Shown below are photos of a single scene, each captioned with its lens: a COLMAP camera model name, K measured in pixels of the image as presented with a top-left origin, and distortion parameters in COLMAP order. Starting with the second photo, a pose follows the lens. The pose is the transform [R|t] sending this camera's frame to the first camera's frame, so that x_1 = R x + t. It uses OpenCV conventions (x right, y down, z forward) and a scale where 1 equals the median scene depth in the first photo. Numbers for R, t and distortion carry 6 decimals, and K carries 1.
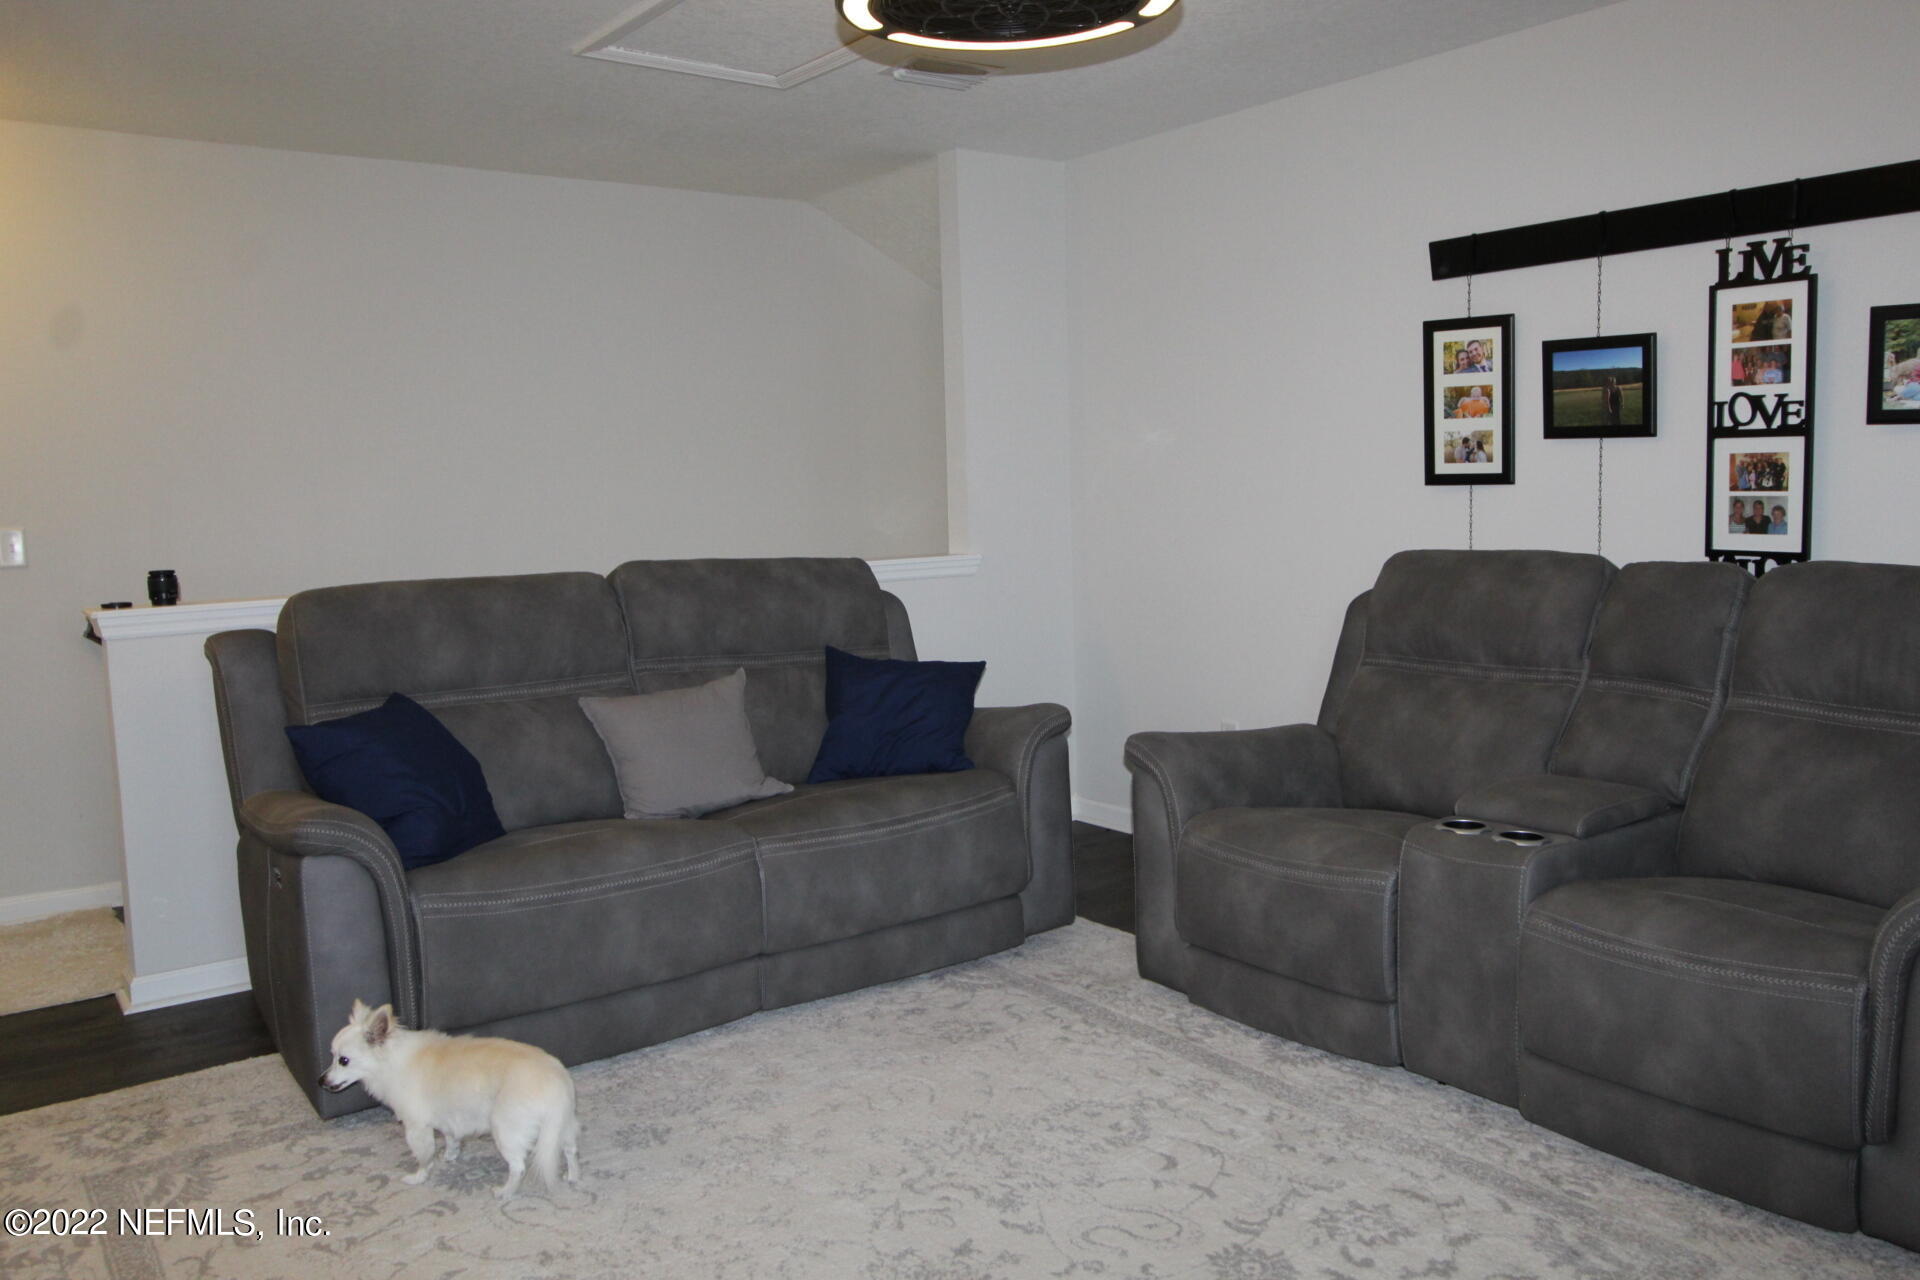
lens RADIAL K [[1511.2, 0, 969.7], [0, 1511.2, 634.7], [0, 0, 1]] dist [0.012950, -0.001069]
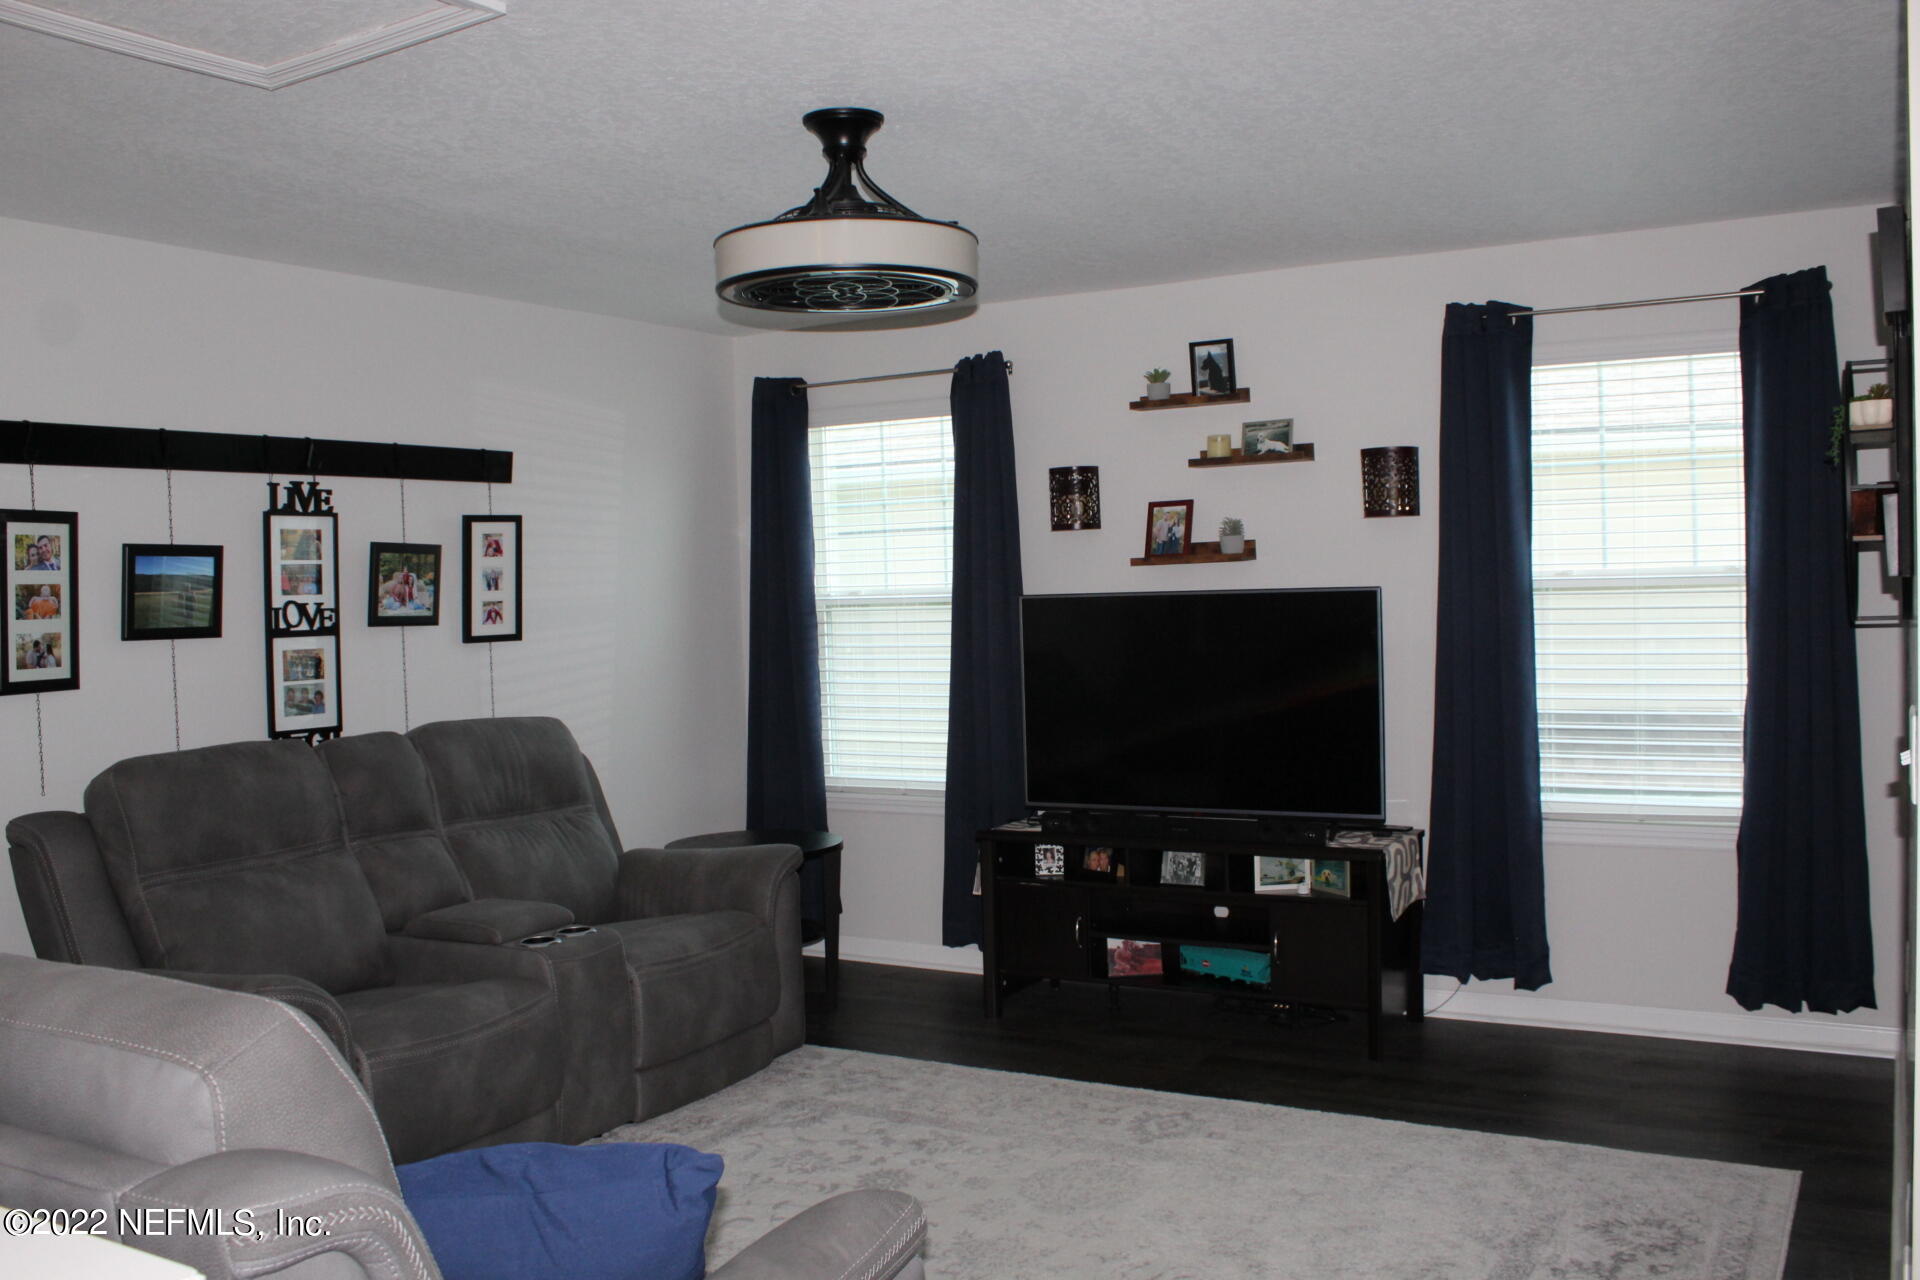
lens RADIAL K [[1679.1, 0, 980.3], [0, 1679.1, 649.4], [0, 0, 1]] dist [-0.165199, 0.189040]
pose [[-0.401190, 0.002563, 0.915991, -0.920239], [0.141516, 0.988163, 0.059216, -0.120388], [-0.904997, 0.153385, -0.396804, 1.025714]]
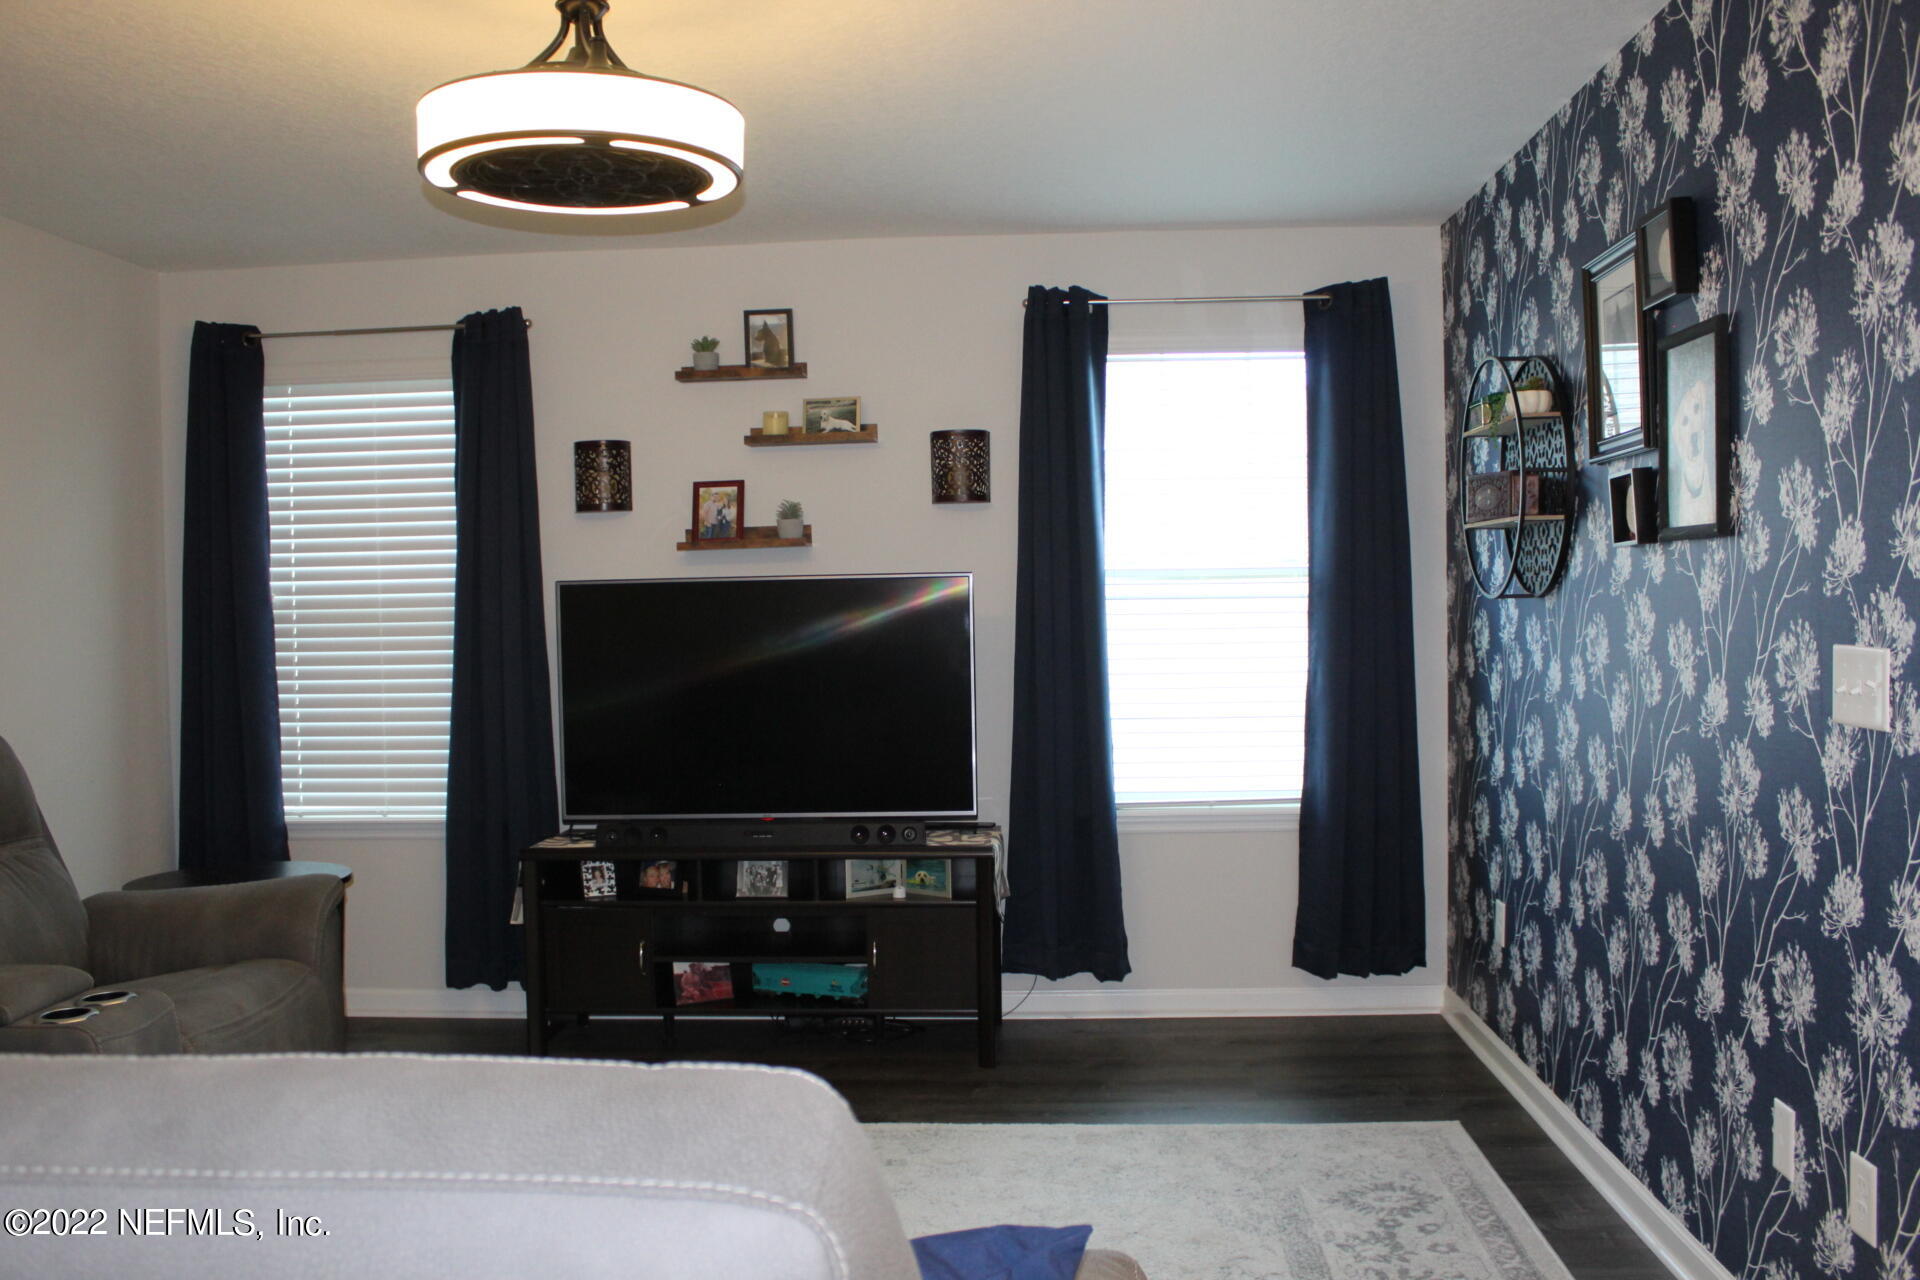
lens RADIAL K [[1679.1, 0, 980.3], [0, 1679.1, 649.4], [0, 0, 1]] dist [-0.165199, 0.189040]
pose [[-0.766139, 0.021381, 0.642320, -0.642988], [0.110211, 0.989012, 0.098535, -0.113239], [-0.633155, 0.146282, -0.760077, 1.194116]]
